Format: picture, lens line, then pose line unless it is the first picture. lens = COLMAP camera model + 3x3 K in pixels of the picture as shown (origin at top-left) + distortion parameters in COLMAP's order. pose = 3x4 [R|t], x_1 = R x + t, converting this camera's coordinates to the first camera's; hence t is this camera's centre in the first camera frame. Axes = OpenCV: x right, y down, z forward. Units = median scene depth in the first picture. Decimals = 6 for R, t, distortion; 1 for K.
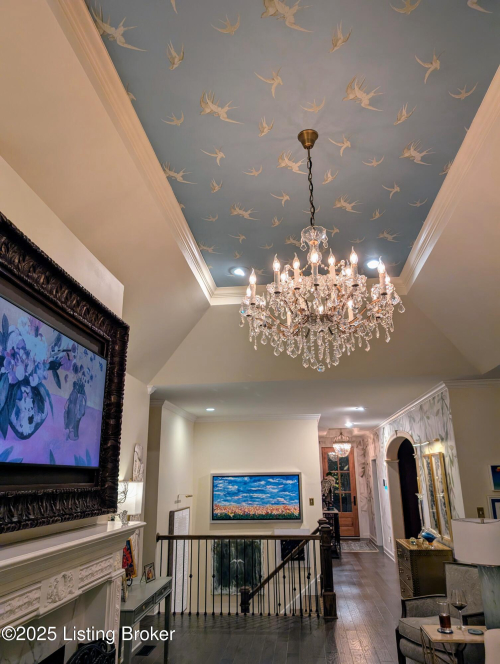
lens RADIAL K [[485.4, 0, 250.0], [0, 485.4, 332.0], [0, 0, 1]] dist [0.004290, 0.000645]
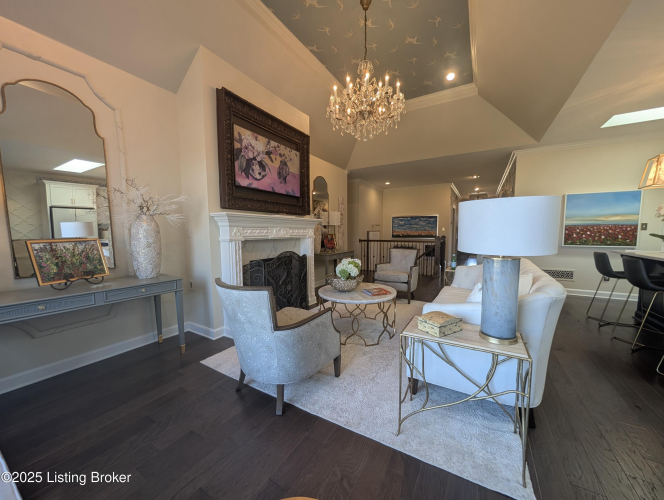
lens RADIAL K [[247.6, 0, 332.0], [0, 247.6, 250.0], [0, 0, 1]] dist [-0.000312, -0.000073]
pose [[0.915977, 0.038682, -0.399361, 0.350658], [0.111525, 0.931573, 0.346026, 0.103059], [0.385419, -0.361491, 0.848986, -0.126537]]
